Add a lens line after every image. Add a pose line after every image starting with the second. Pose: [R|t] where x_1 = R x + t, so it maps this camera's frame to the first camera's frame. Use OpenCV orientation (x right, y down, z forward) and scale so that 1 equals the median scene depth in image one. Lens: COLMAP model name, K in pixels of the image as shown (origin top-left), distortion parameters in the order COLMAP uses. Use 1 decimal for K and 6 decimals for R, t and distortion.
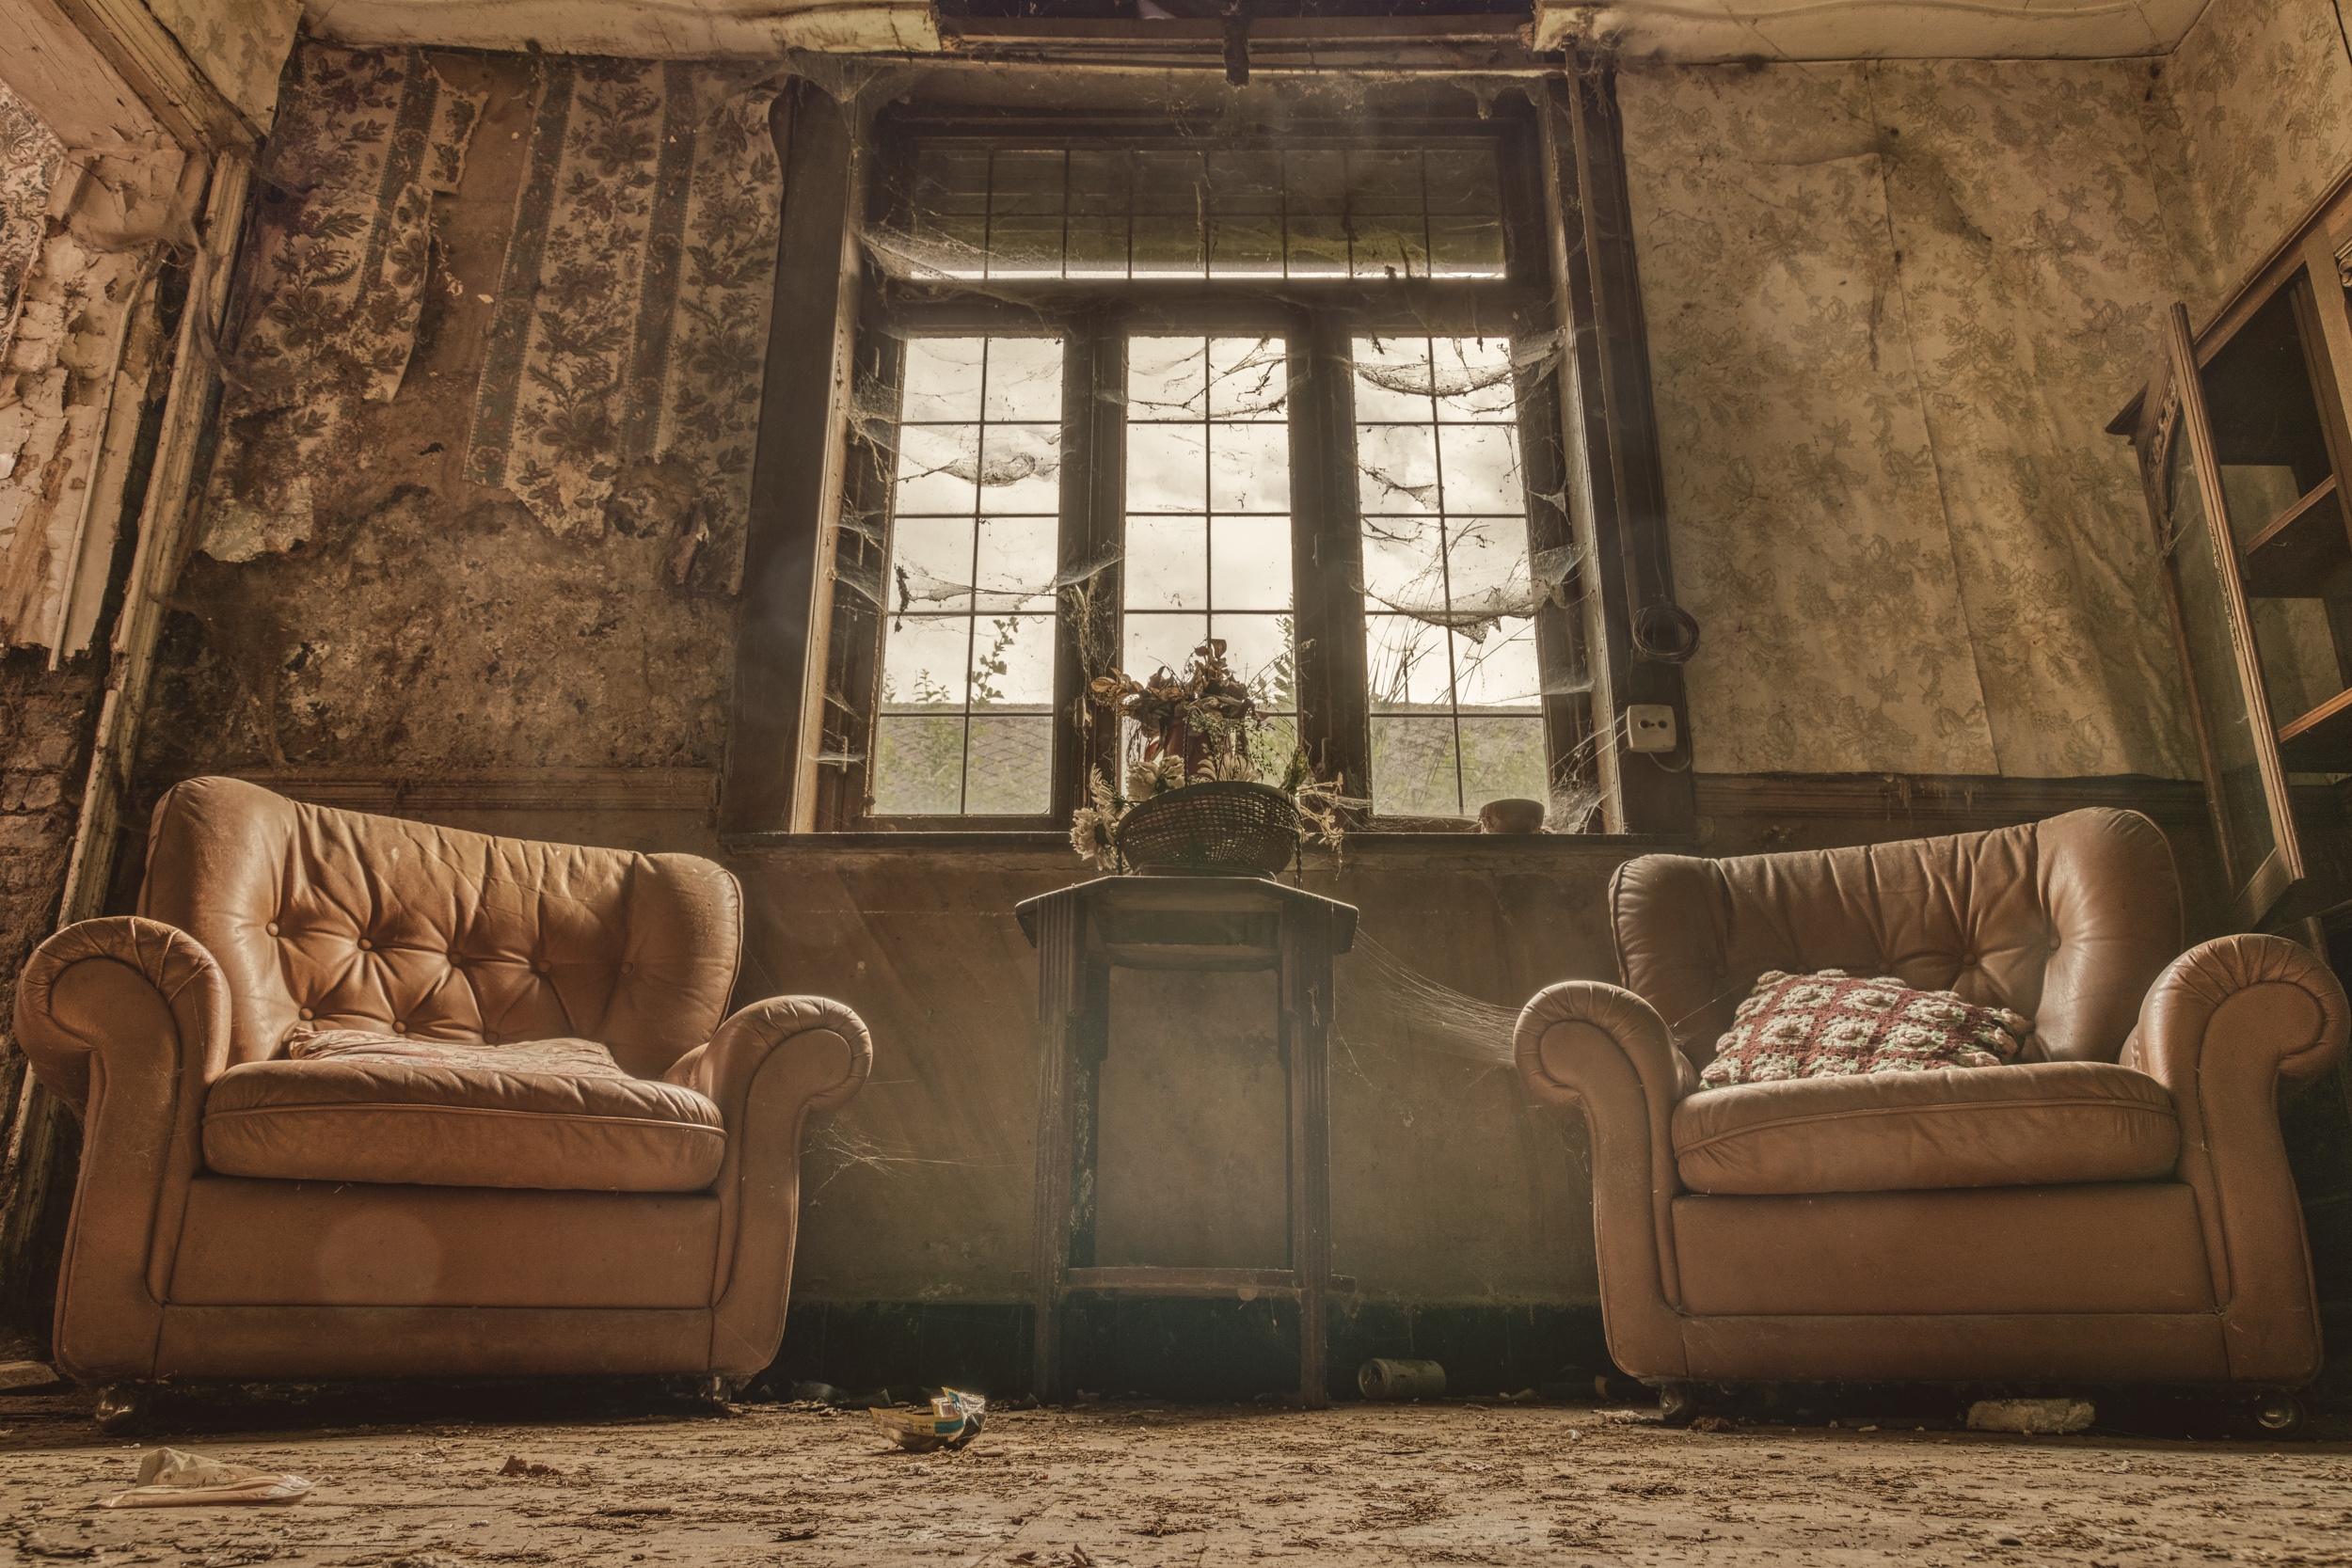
lens RADIAL K [[1632.9, 0, 1170.2], [0, 1632.9, 786.0], [0, 0, 1]] dist [0.035612, -0.030017]
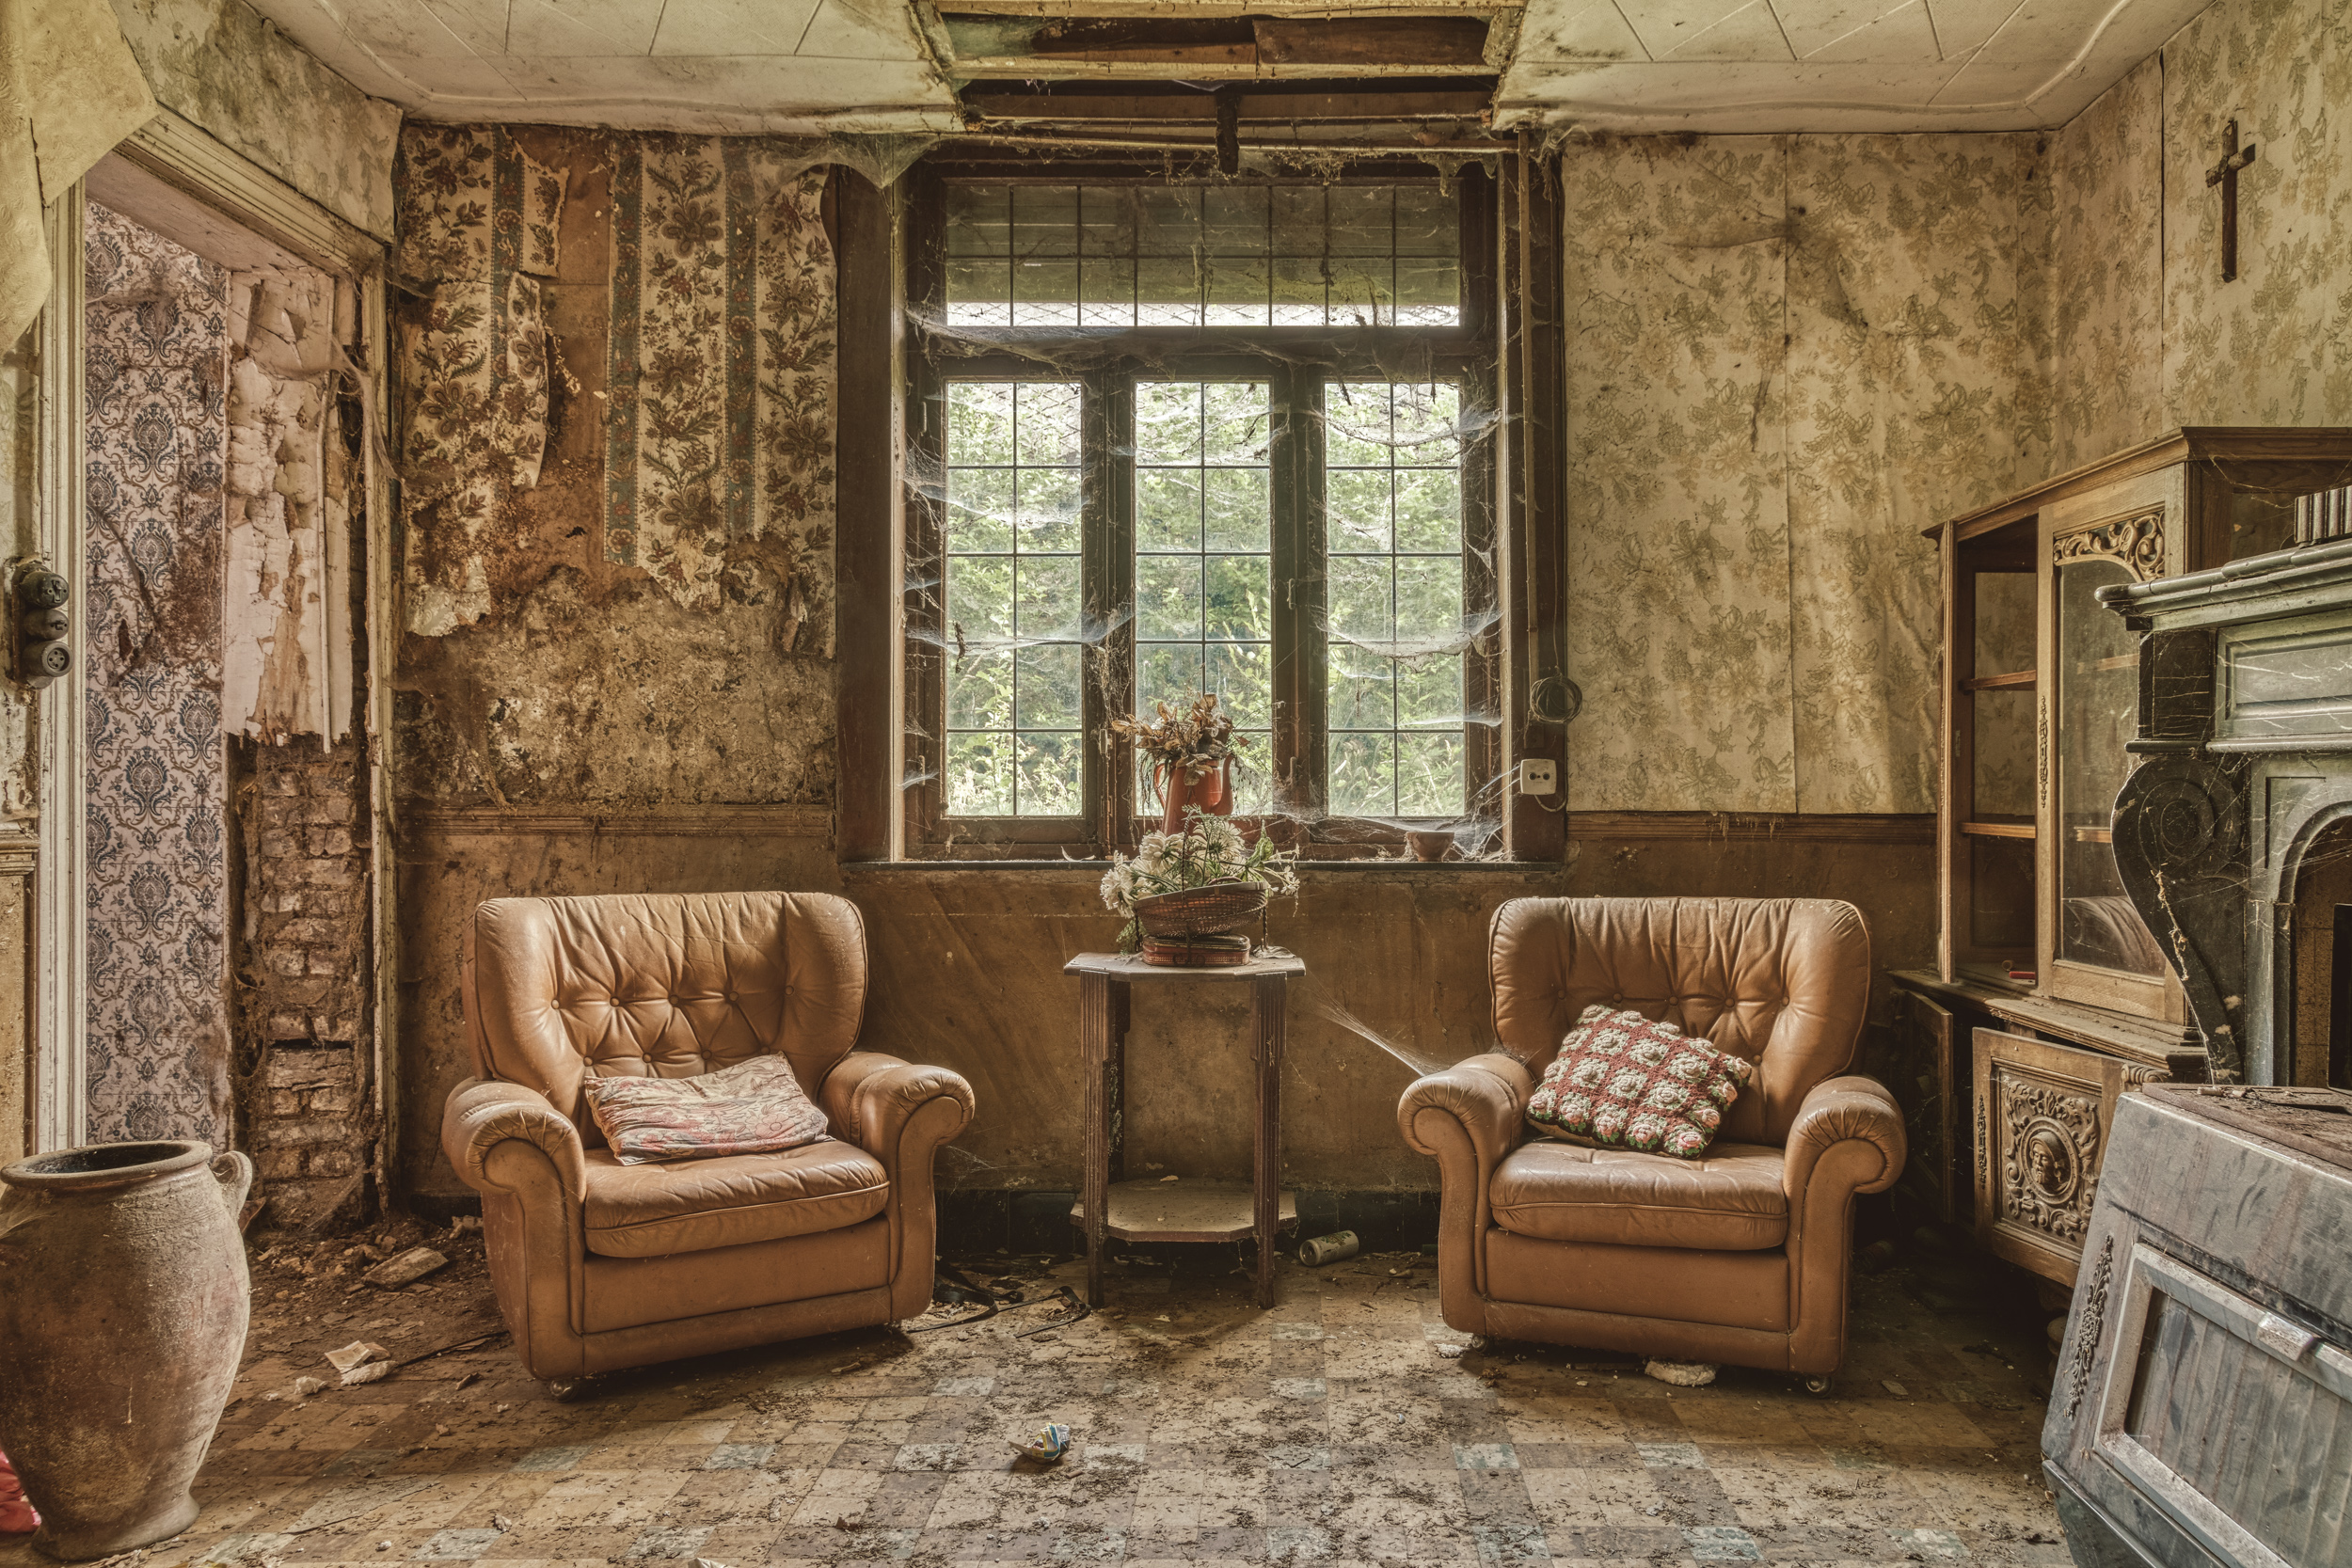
lens RADIAL K [[1650.6, 0, 1176.0], [0, 1650.6, 784.0], [0, 0, 1]] dist [0.021949, -0.001542]
pose [[0.999964, -0.005835, -0.006104, 0.009684], [0.007497, 0.946131, 0.323697, -0.423460], [0.003887, -0.323731, 0.946141, -0.238111]]
